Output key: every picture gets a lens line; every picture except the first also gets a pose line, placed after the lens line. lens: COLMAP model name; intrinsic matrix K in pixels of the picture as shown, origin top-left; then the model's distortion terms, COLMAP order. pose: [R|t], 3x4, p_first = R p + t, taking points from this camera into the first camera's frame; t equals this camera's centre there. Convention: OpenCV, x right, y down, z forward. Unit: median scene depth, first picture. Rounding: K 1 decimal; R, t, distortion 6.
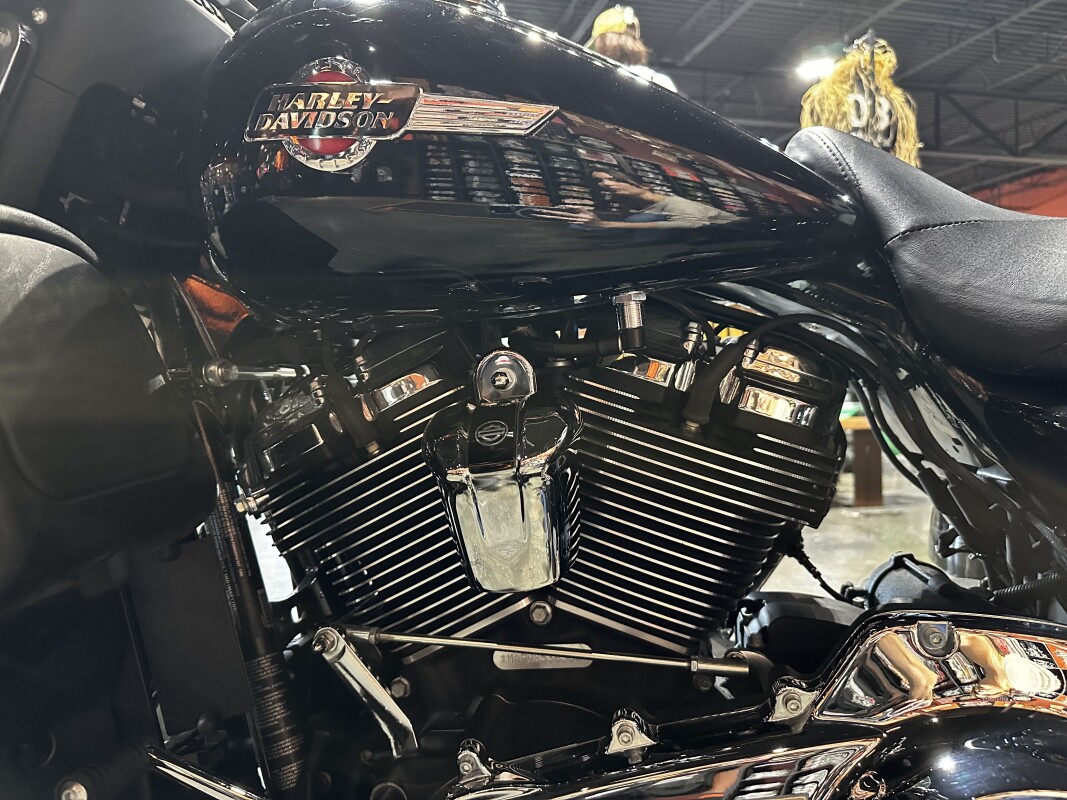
lens RADIAL K [[753.8, 0, 533.5], [0, 753.8, 400.0], [0, 0, 1]] dist [0.011613, -0.059446]
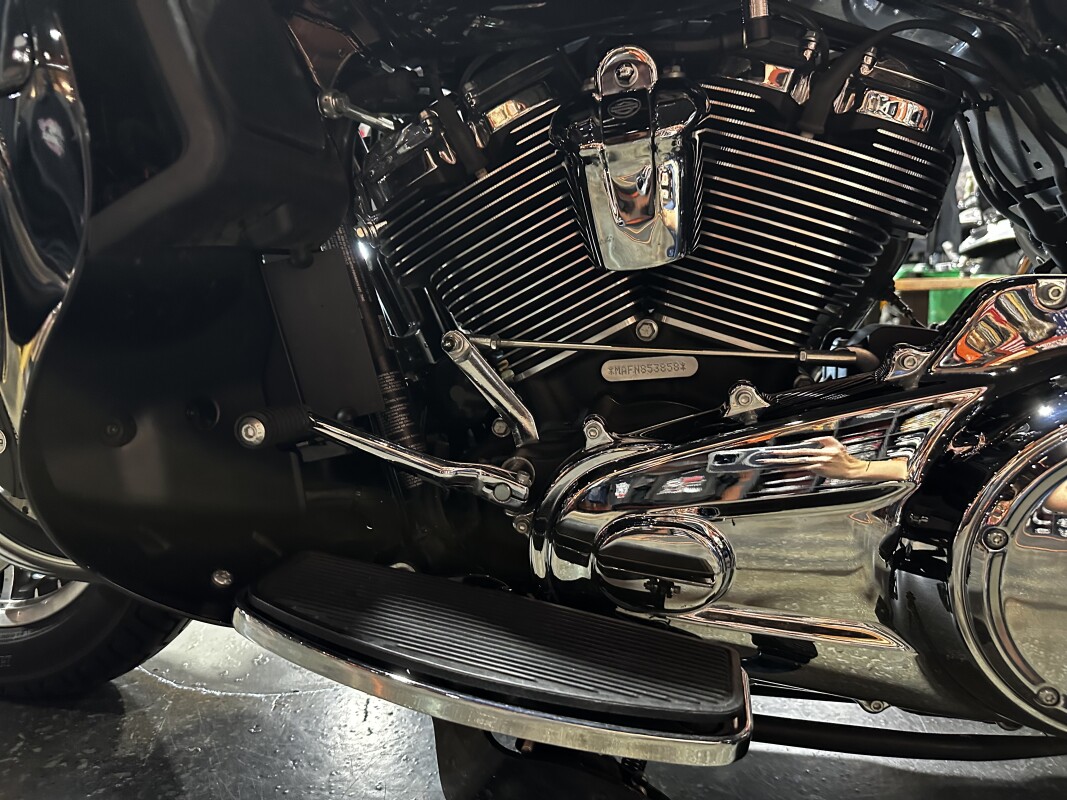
lens RADIAL K [[753.8, 0, 533.5], [0, 753.8, 400.0], [0, 0, 1]] dist [0.011613, -0.059446]
pose [[0.998649, 0.007583, -0.051403, -0.102232], [0.001351, 0.985169, 0.171583, 0.214084], [0.051942, -0.171420, 0.983828, -0.067626]]
